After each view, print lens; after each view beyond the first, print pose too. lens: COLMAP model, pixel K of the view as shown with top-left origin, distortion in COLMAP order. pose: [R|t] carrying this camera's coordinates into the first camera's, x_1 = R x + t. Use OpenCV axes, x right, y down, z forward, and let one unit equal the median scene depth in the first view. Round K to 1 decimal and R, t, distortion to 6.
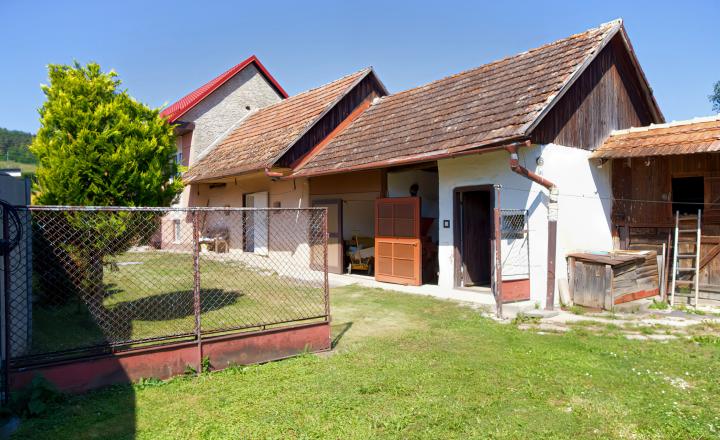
lens RADIAL K [[461.2, 0, 360.0], [0, 461.2, 220.0], [0, 0, 1]] dist [-0.022202, 0.000739]
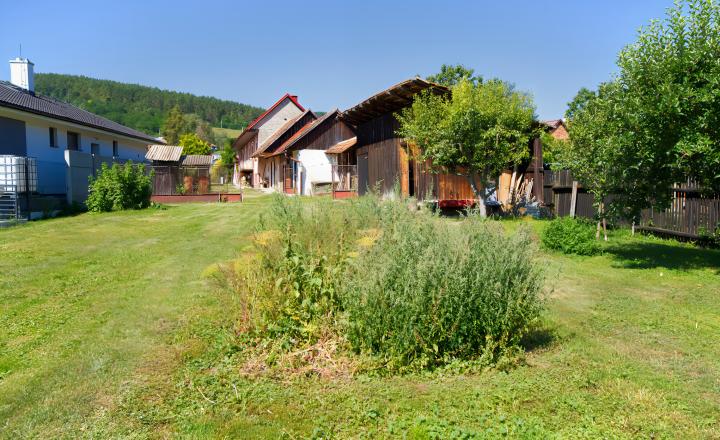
lens RADIAL K [[461.2, 0, 360.0], [0, 461.2, 220.0], [0, 0, 1]] dist [-0.022202, 0.000739]
pose [[0.931704, 0.047403, -0.360113, 0.902327], [-0.015982, 0.995837, 0.089738, 0.017366], [0.362868, -0.077854, 0.928583, -0.901723]]
